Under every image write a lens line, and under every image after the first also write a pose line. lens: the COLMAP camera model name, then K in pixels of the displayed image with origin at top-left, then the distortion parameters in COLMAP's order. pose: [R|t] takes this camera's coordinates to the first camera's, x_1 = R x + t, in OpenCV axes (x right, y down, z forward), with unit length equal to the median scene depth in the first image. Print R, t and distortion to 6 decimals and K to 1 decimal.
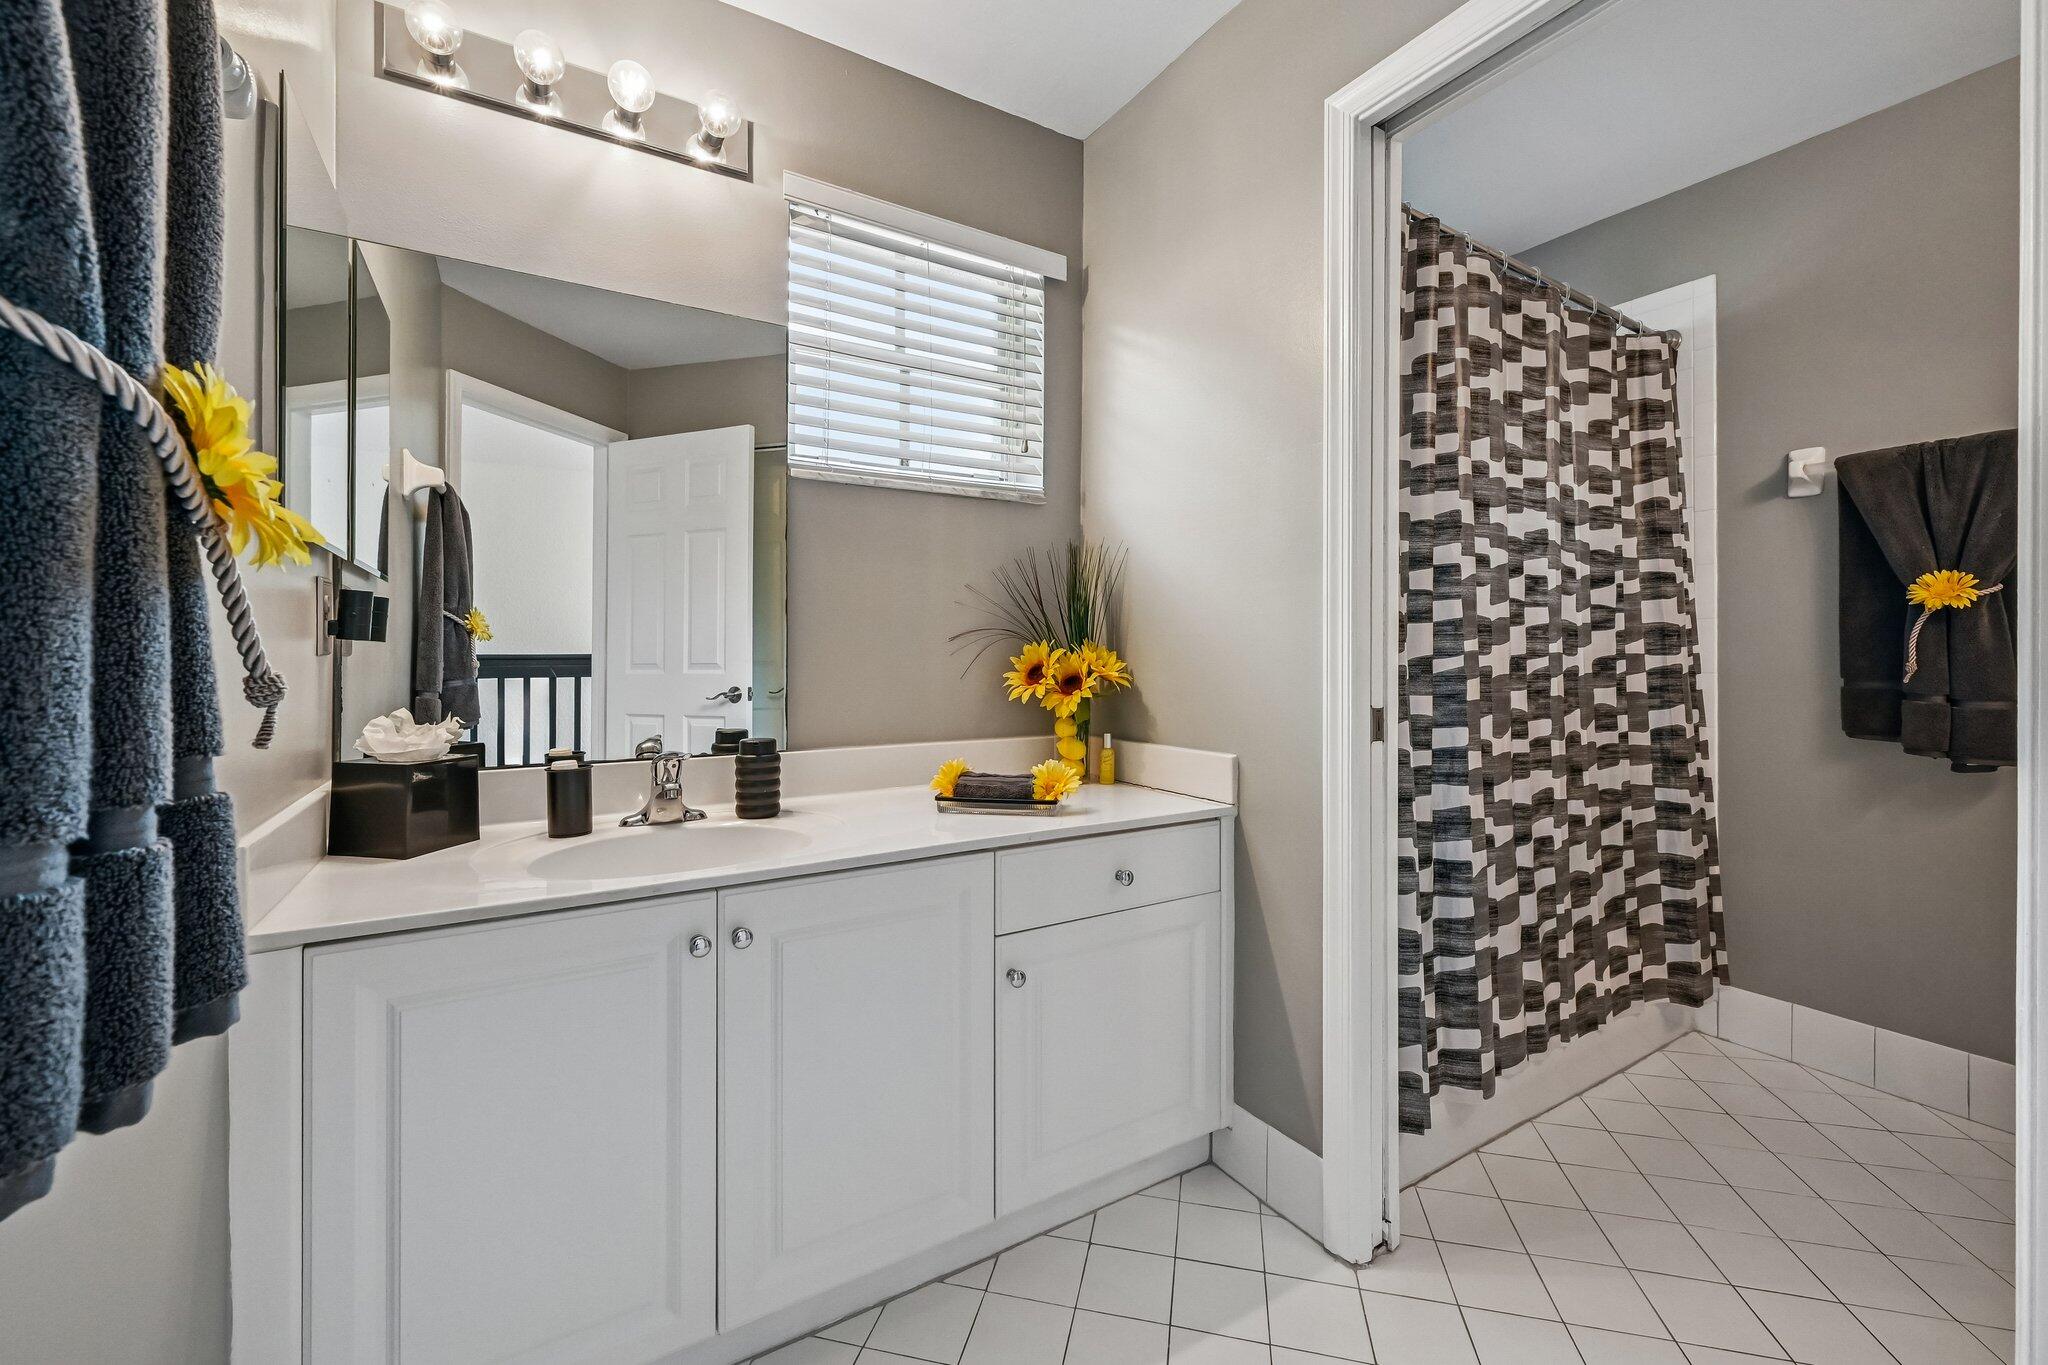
lens RADIAL K [[818.2, 0, 1014.4], [0, 818.2, 669.4], [0, 0, 1]] dist [0.000792, 0.000082]
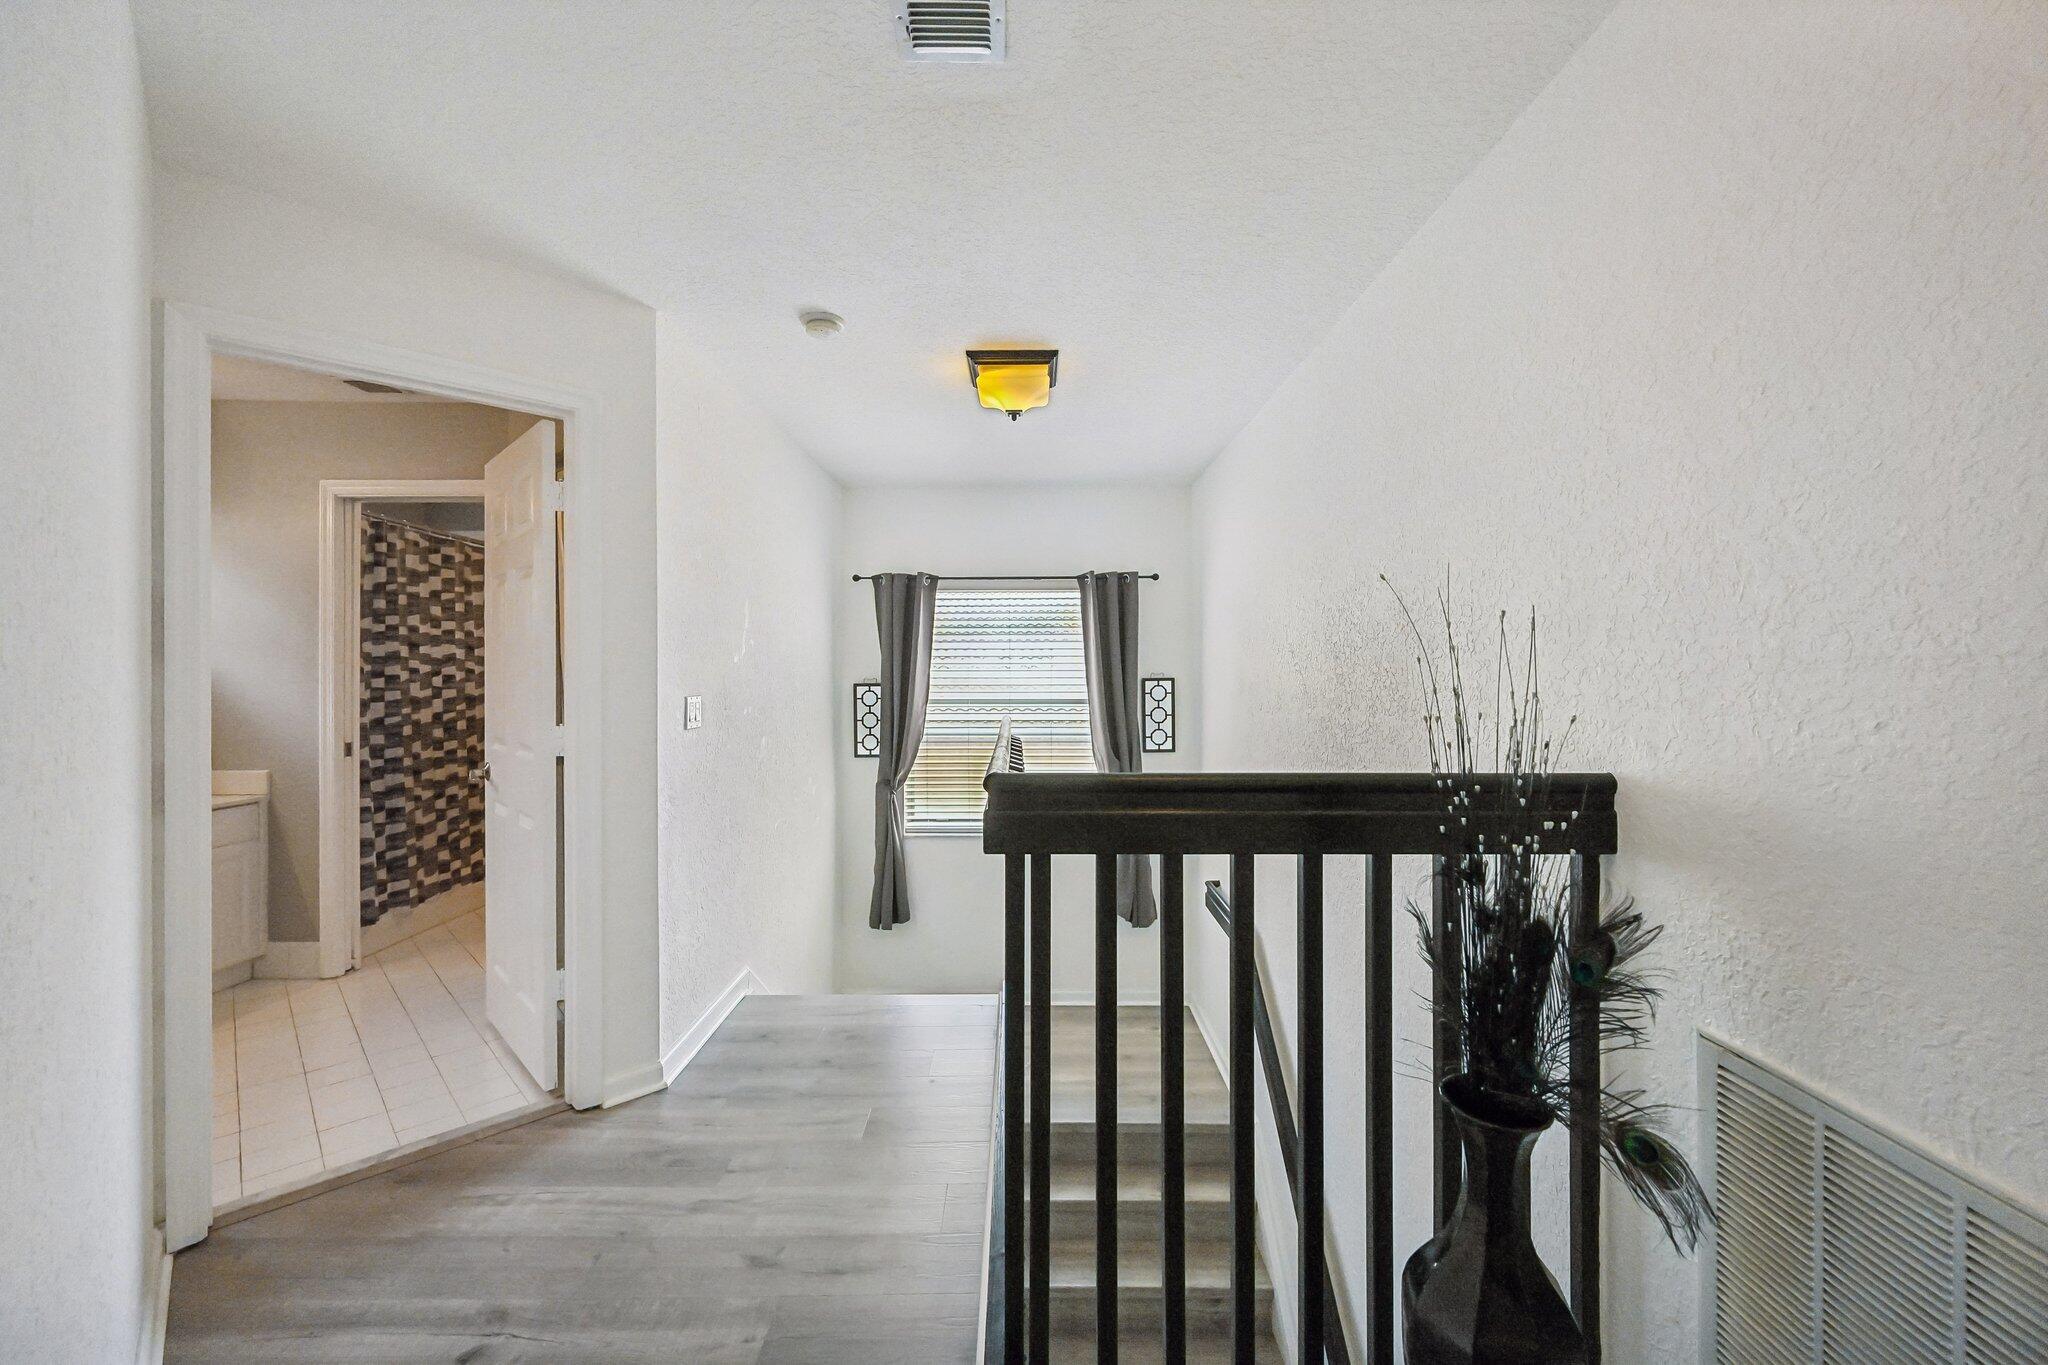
lens RADIAL K [[818.2, 0, 1014.3], [0, 818.2, 676.3], [0, 0, 1]] dist [0.000792, 0.000082]
pose [[0.535661, -0.001065, 0.844432, -0.445908], [0.003071, 0.999995, -0.000687, -0.118406], [-0.844427, 0.002961, 0.535662, -1.621656]]
